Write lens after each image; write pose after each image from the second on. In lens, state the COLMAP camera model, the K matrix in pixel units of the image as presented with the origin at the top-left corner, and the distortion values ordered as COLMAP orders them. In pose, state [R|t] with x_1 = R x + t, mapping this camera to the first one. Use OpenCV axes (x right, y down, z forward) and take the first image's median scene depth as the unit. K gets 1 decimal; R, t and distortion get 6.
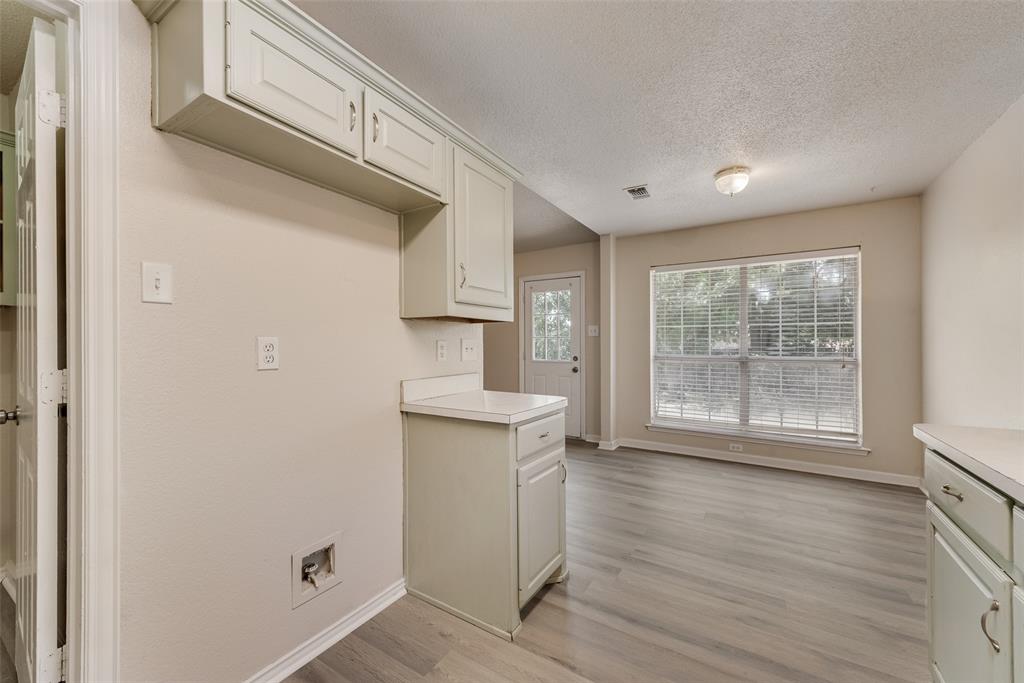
lens RADIAL K [[402.7, 0, 509.5], [0, 402.7, 346.3], [0, 0, 1]] dist [-0.000450, -0.000078]
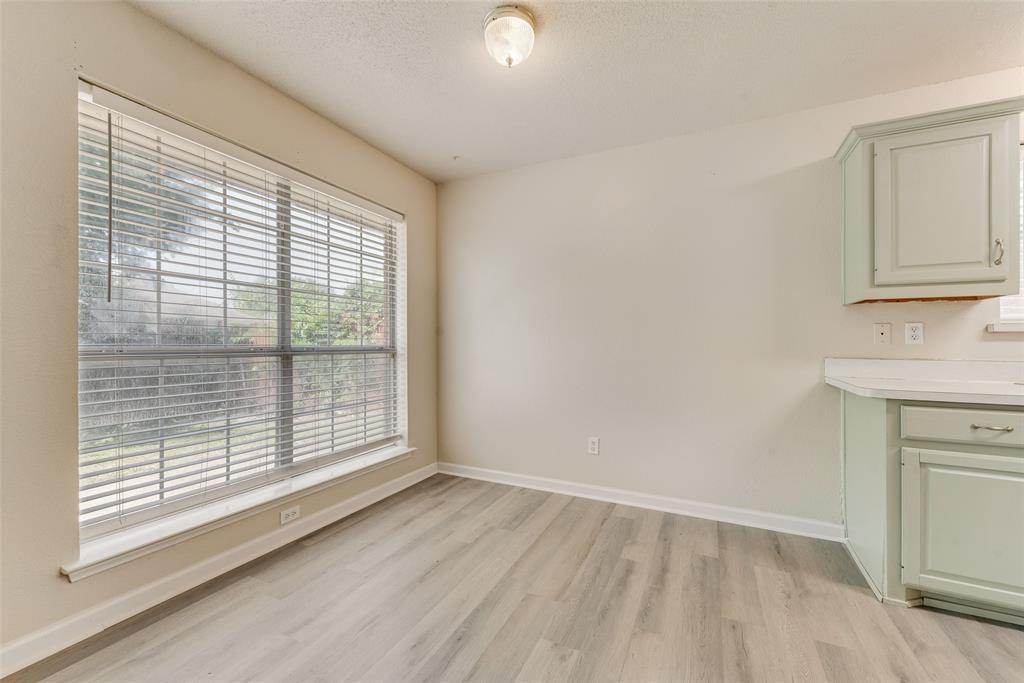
lens RADIAL K [[402.7, 0, 509.5], [0, 402.7, 346.3], [0, 0, 1]] dist [-0.000450, -0.000078]
pose [[-0.108890, 0.000299, 0.994054, -0.011141], [0.009365, 0.999956, 0.000725, 0.031018], [-0.994010, 0.009389, -0.108888, 0.878474]]
